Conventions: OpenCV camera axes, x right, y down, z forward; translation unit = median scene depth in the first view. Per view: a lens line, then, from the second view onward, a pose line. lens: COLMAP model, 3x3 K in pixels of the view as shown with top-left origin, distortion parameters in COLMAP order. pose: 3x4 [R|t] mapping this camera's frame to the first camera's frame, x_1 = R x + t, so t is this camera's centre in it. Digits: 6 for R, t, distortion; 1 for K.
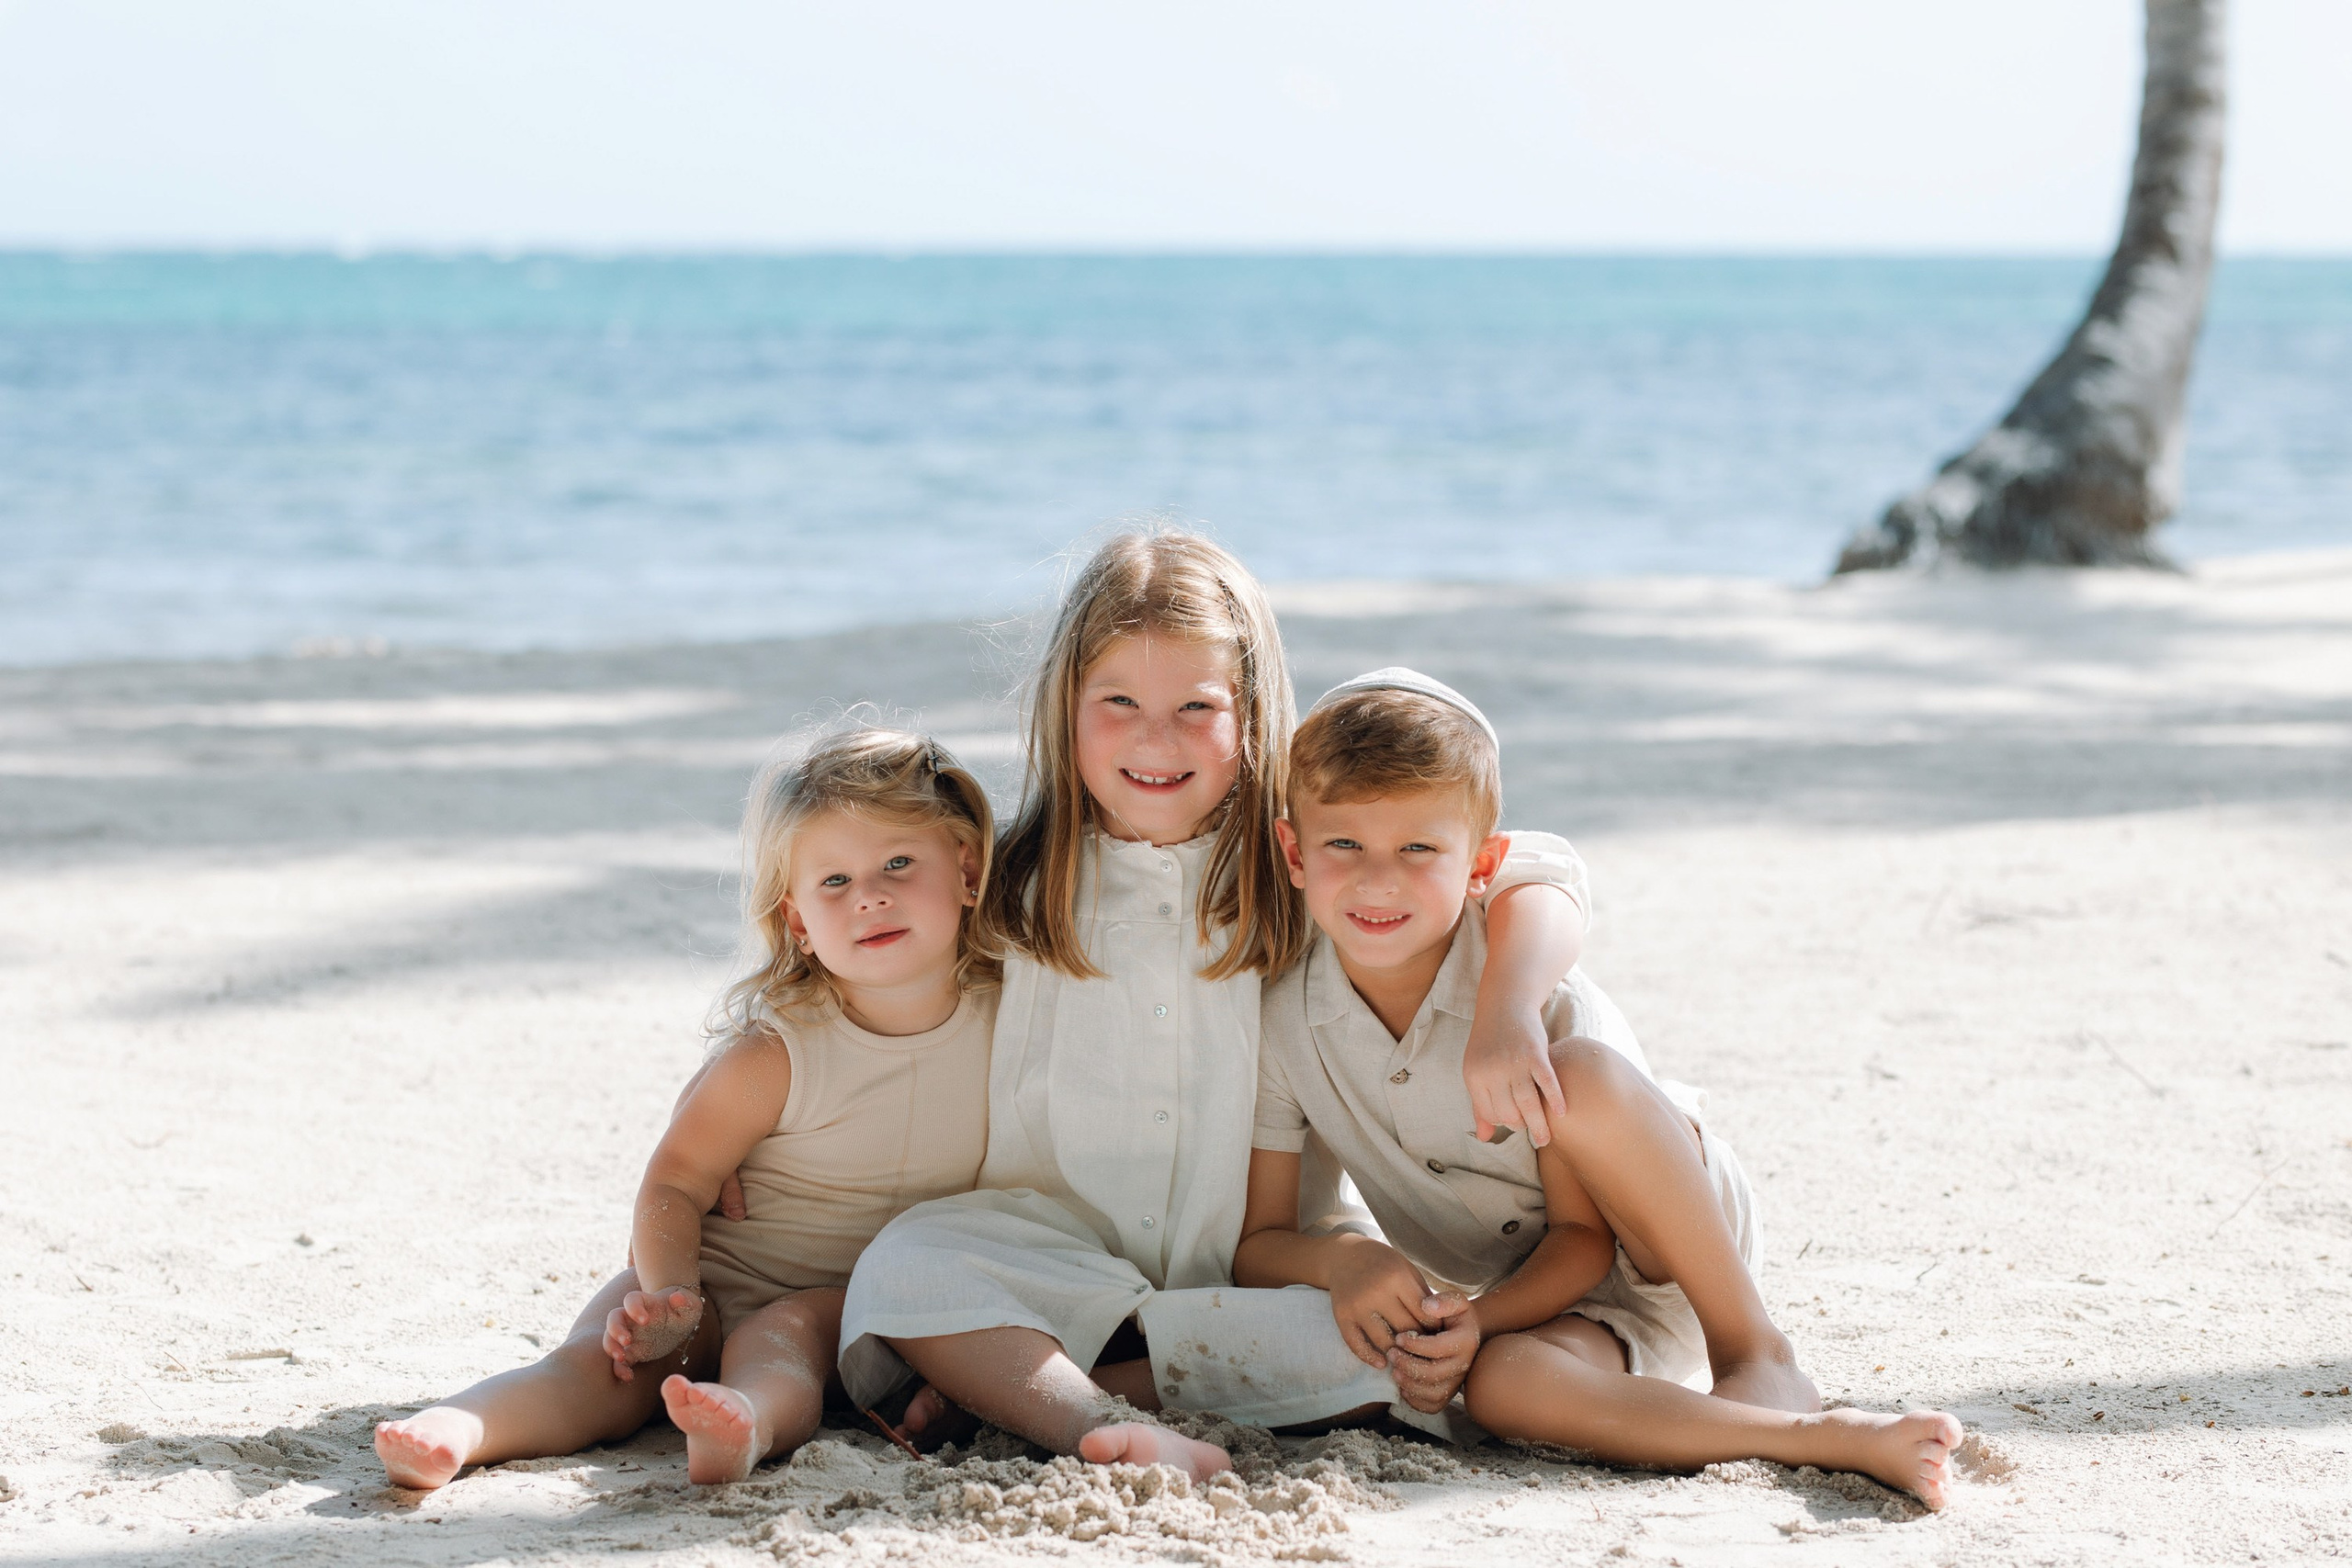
lens RADIAL K [[5704.5, 0, 1176.0], [0, 5704.5, 784.0], [0, 0, 1]] dist [-0.052884, -0.234186]
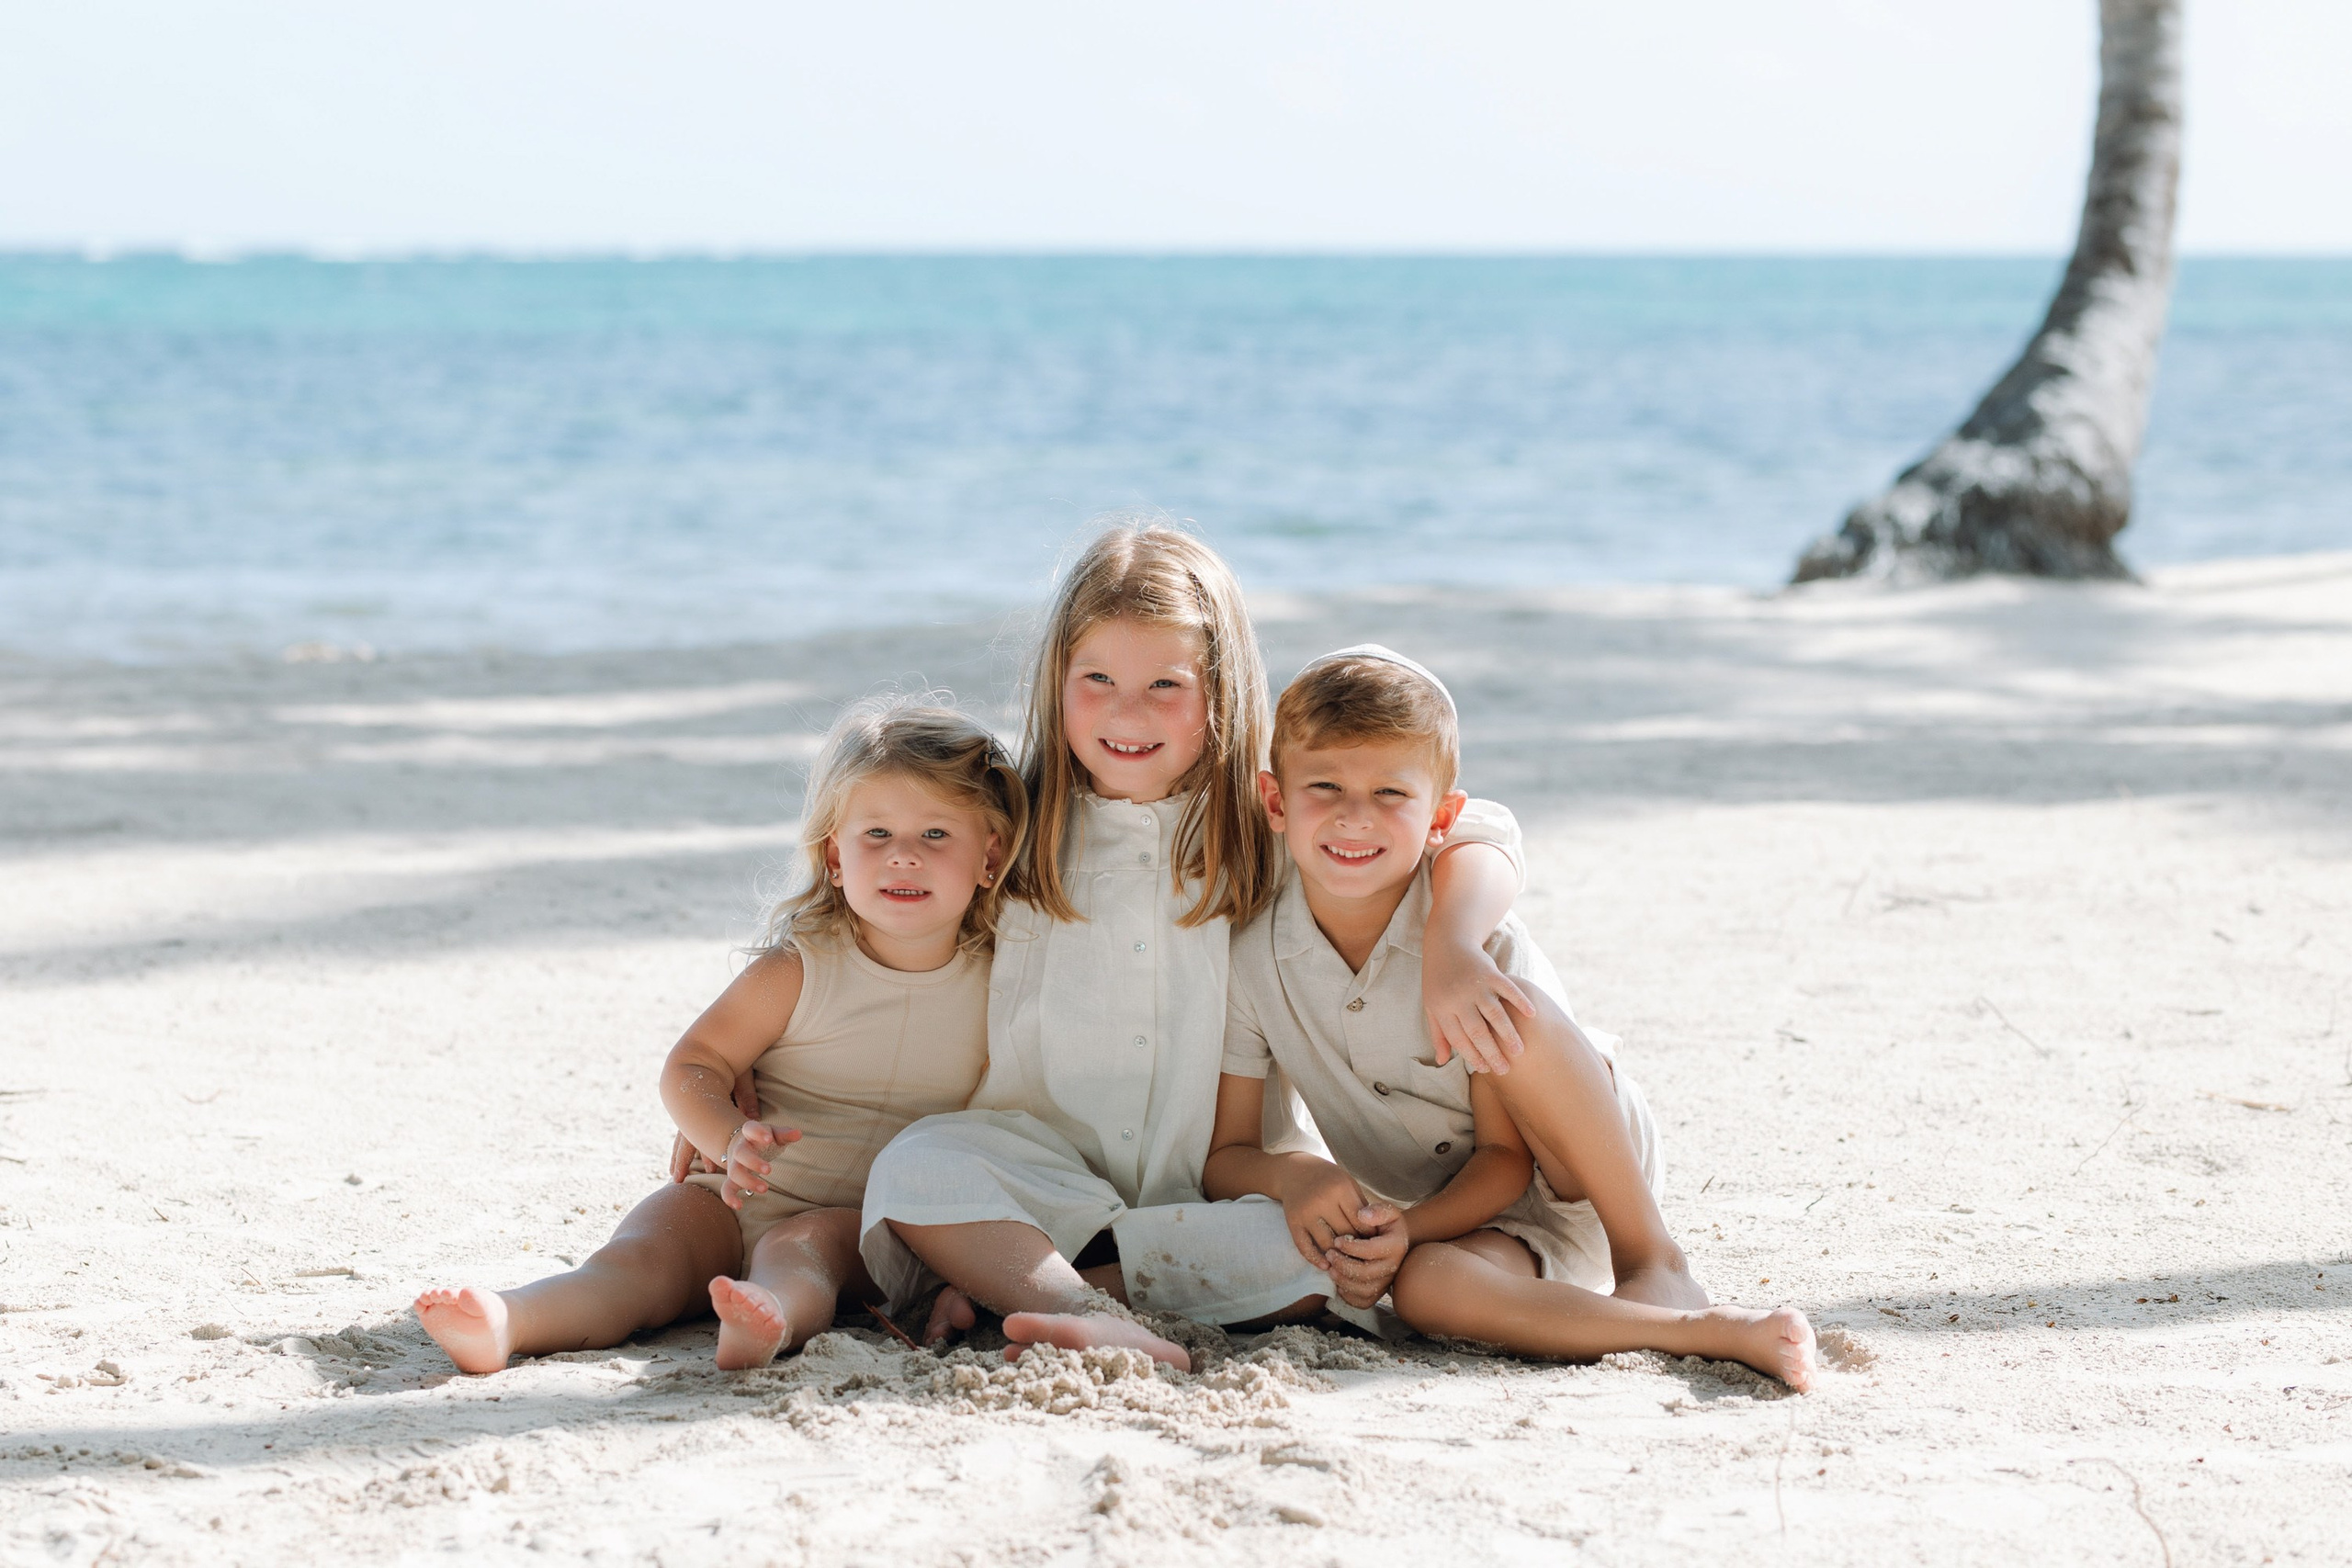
lens RADIAL K [[5704.5, 0, 1176.0], [0, 5704.5, 784.0], [0, 0, 1]] dist [-0.052884, -0.234186]
pose [[0.999989, -0.000396, 0.004774, 0.001736], [0.000403, 0.999999, -0.001413, 0.006107], [-0.004773, 0.001415, 0.999988, -0.133307]]
